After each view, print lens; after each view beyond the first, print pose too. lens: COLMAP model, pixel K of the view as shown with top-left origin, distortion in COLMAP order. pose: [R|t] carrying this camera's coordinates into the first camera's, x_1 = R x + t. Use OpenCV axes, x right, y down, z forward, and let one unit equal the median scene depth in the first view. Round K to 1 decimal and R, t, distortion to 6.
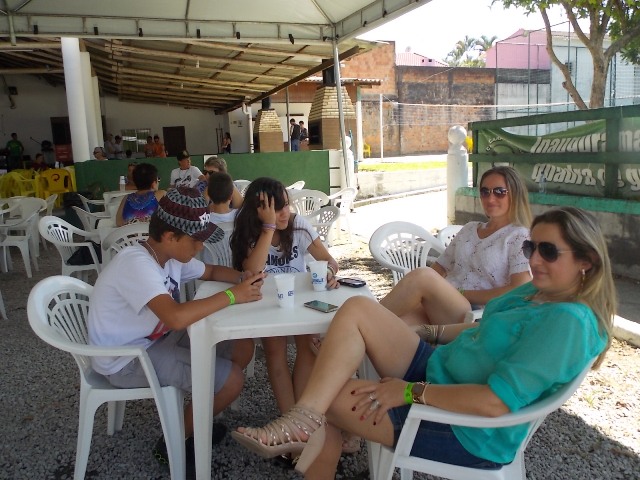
lens RADIAL K [[537.7, 0, 320.0], [0, 537.7, 240.0], [0, 0, 1]] dist [-0.051298, 0.015847]
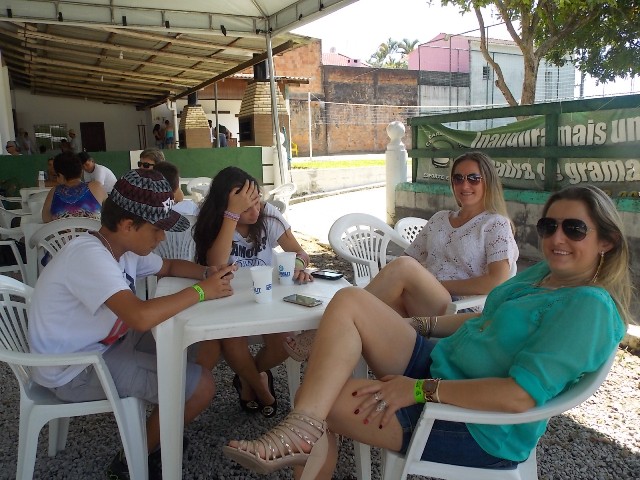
lens RADIAL K [[537.7, 0, 320.0], [0, 537.7, 240.0], [0, 0, 1]] dist [-0.051298, 0.015847]
pose [[0.990121, -0.012192, 0.139683, -0.076360], [0.012244, 0.999925, 0.000487, 0.017300], [-0.139678, 0.001228, 0.990196, 0.078550]]
